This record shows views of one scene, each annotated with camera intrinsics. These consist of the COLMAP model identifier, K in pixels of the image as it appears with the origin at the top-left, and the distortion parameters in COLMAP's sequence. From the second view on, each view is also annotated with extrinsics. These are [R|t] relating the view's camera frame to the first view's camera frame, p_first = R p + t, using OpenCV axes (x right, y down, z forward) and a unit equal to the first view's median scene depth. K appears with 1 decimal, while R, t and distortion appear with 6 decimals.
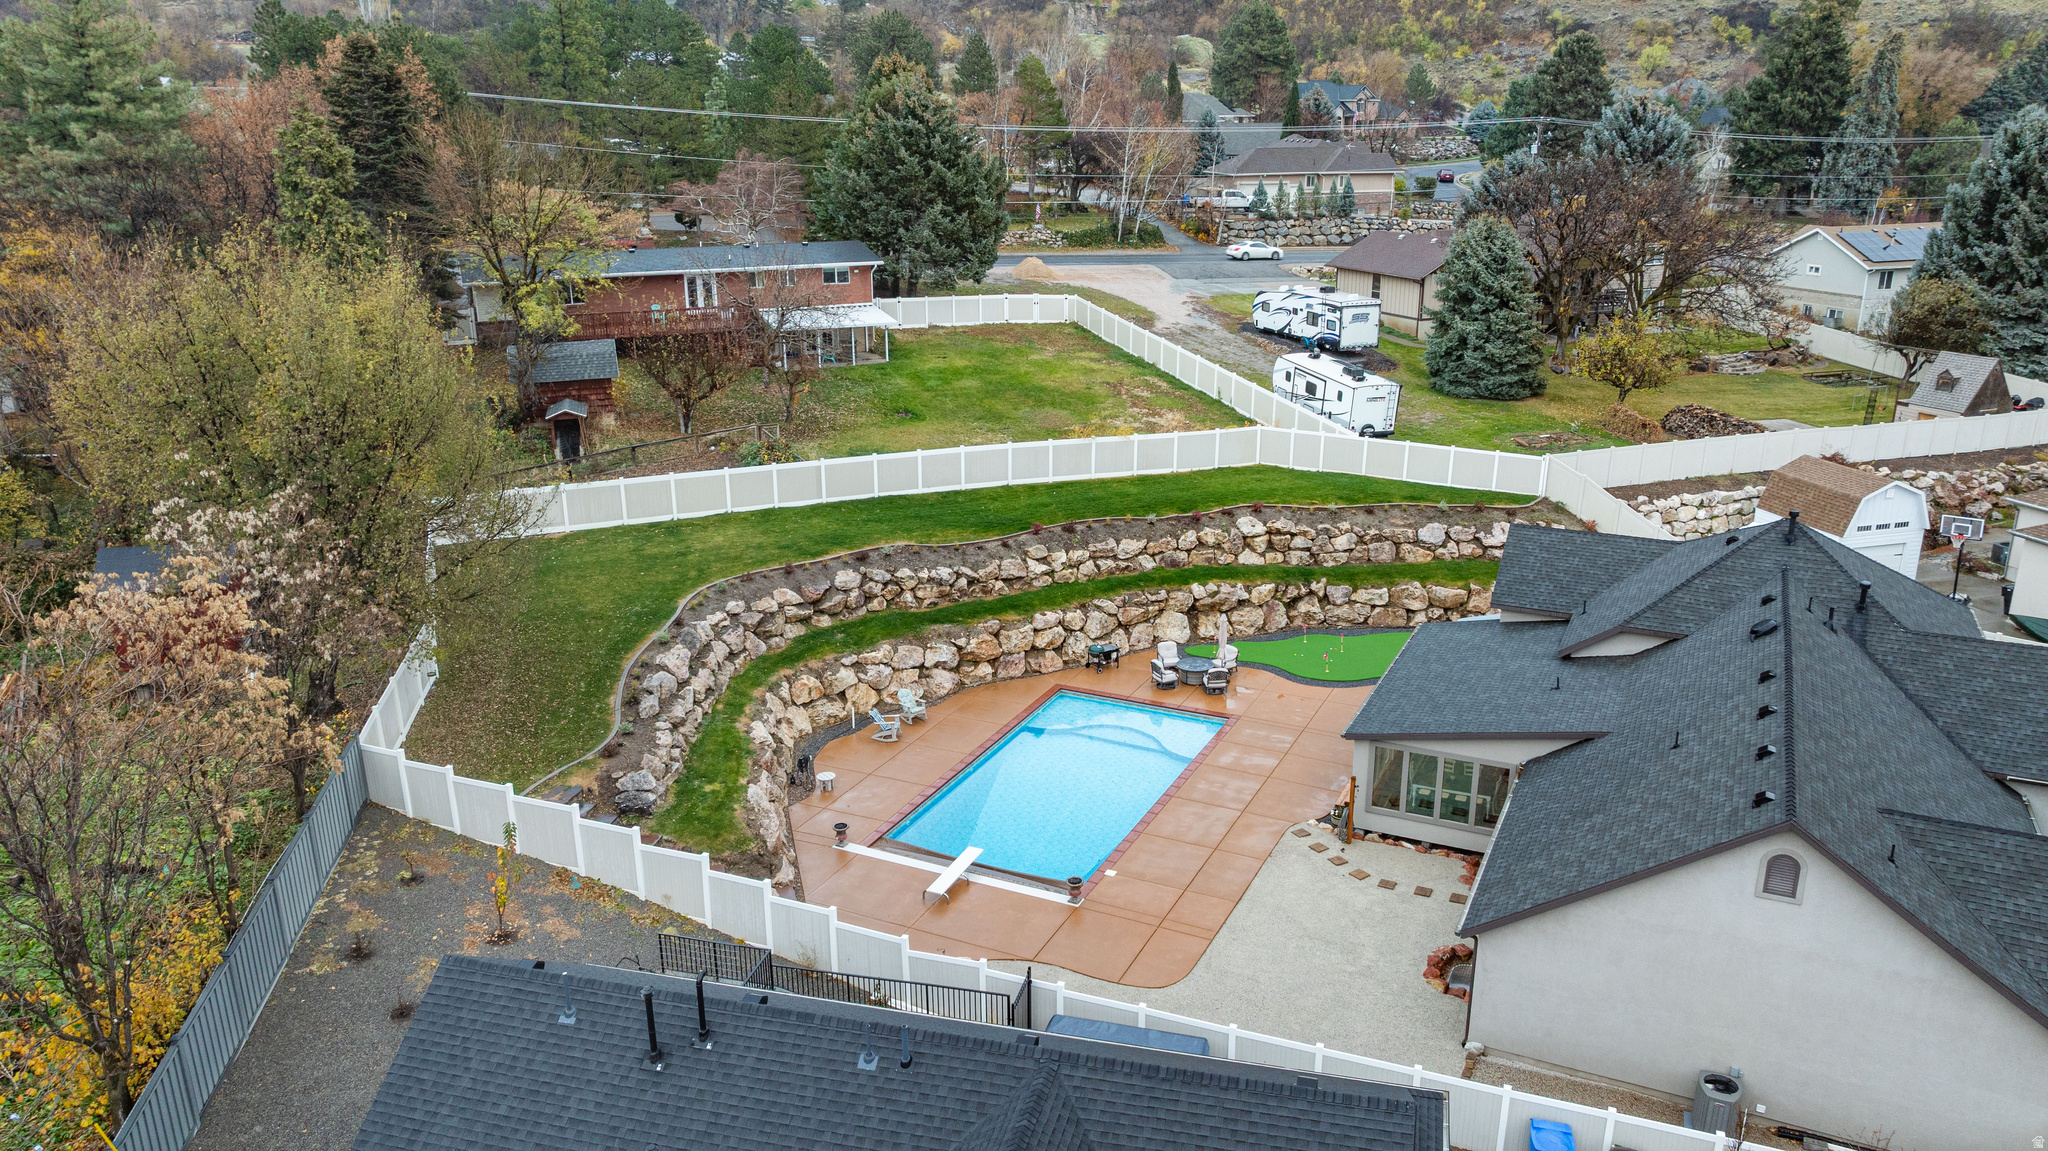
lens RADIAL K [[1431.4, 0, 1033.9], [0, 1431.4, 571.3], [0, 0, 1]] dist [-0.030139, 0.021300]
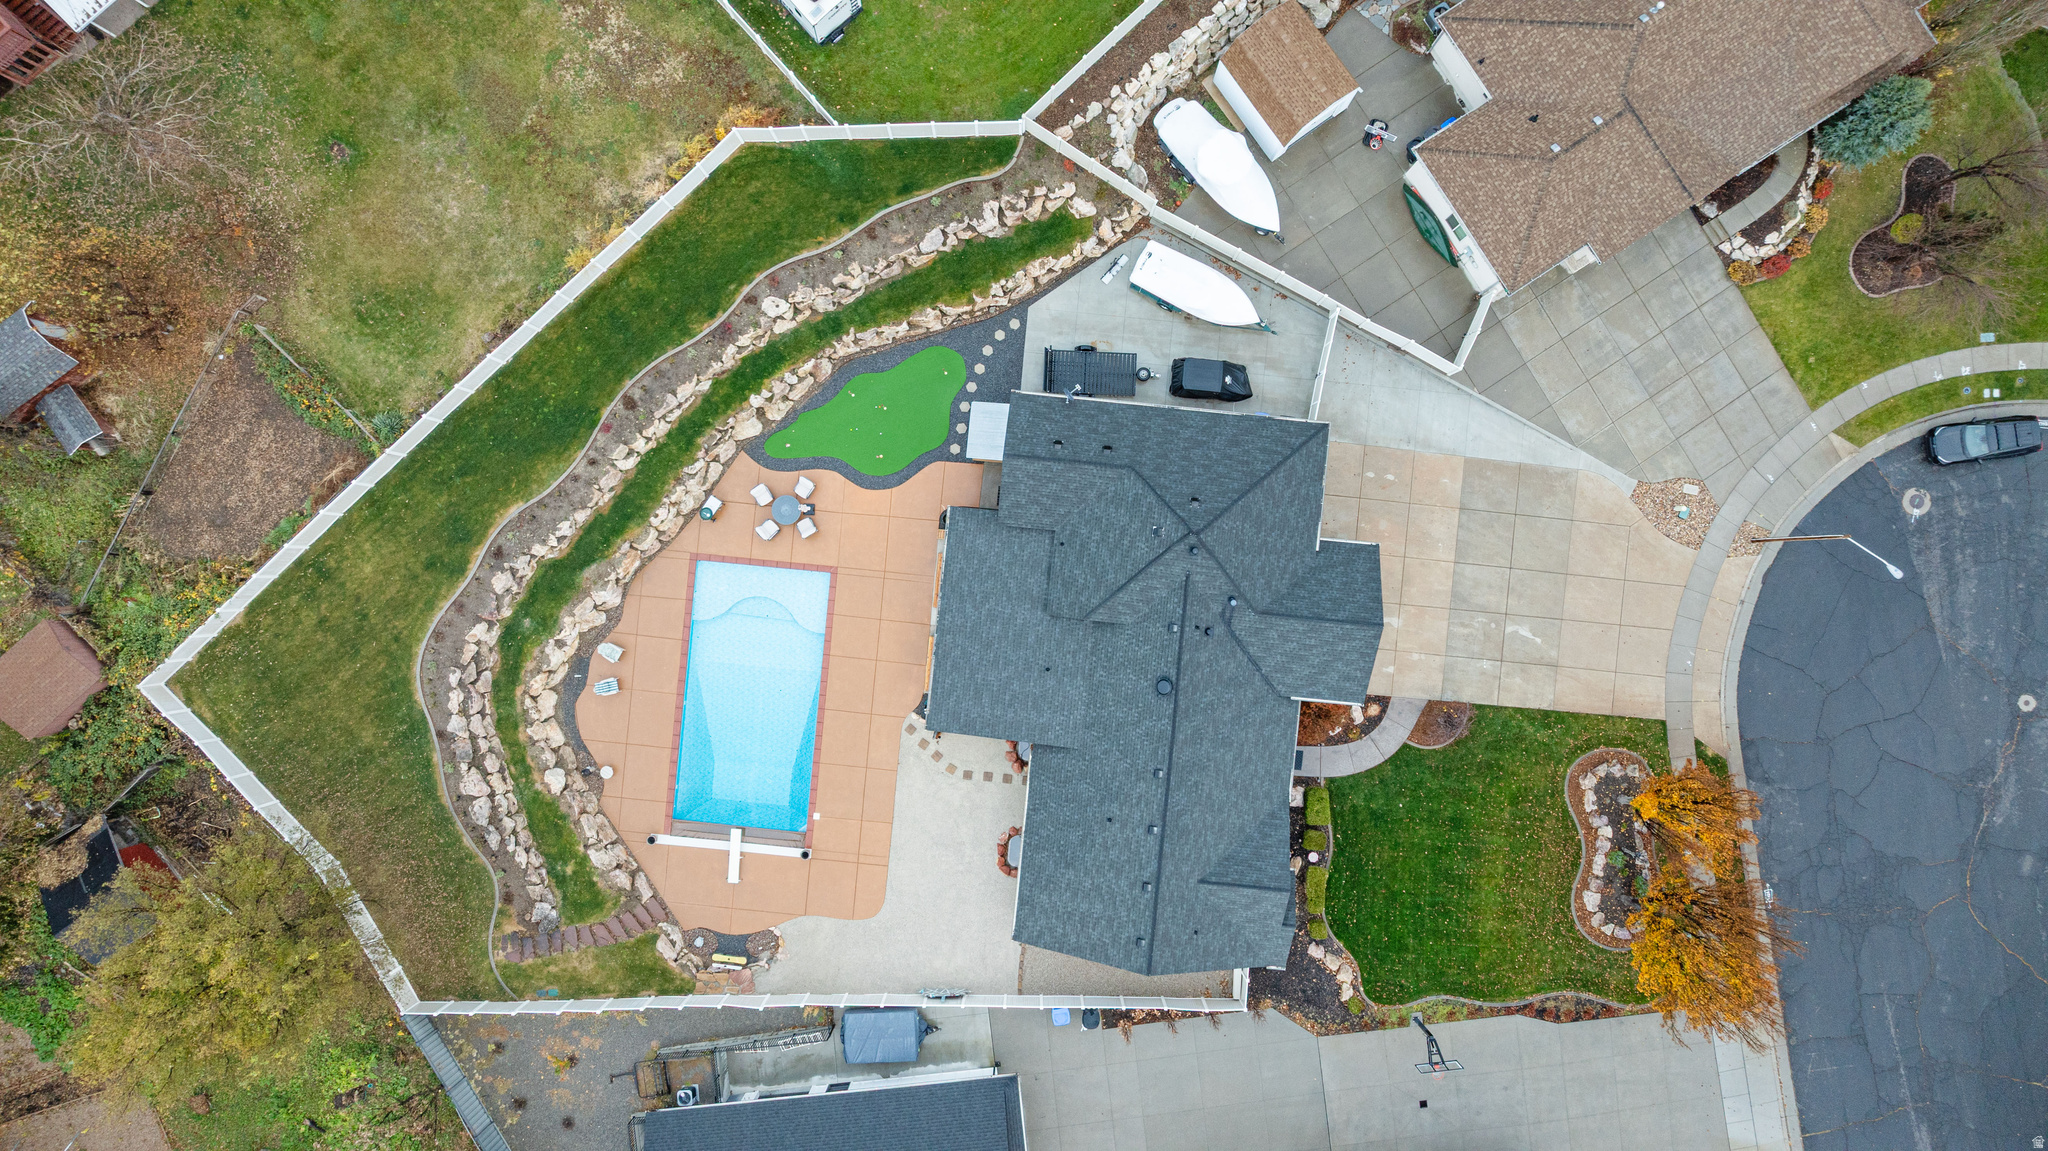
lens RADIAL K [[1431.4, 0, 1033.9], [0, 1431.4, 571.3], [0, 0, 1]] dist [-0.030139, 0.021300]
pose [[0.935434, -0.352715, 0.023557, 0.287142], [0.090317, 0.302895, 0.948735, -1.184144], [-0.341768, -0.885351, 0.315195, 0.491819]]
